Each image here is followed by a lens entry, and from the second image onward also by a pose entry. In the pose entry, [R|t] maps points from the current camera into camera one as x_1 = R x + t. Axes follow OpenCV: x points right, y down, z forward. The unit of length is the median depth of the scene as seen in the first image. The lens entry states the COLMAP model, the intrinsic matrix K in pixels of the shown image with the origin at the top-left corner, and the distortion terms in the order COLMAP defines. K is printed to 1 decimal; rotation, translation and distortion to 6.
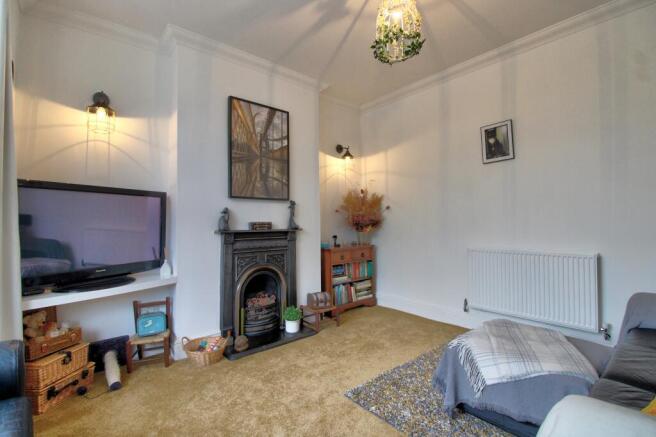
lens RADIAL K [[304.2, 0, 329.7], [0, 304.2, 215.6], [0, 0, 1]] dist [-0.001729, -0.013424]
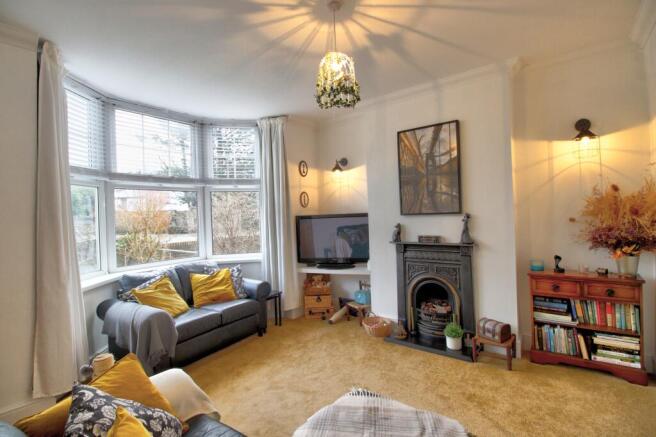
lens RADIAL K [[304.2, 0, 329.7], [0, 304.2, 215.6], [0, 0, 1]] dist [-0.001729, -0.013424]
pose [[0.207275, 0.008412, -0.978246, 0.748855], [0.053198, 0.998387, 0.019857, -0.088184], [0.976835, -0.056157, 0.206493, 0.422065]]
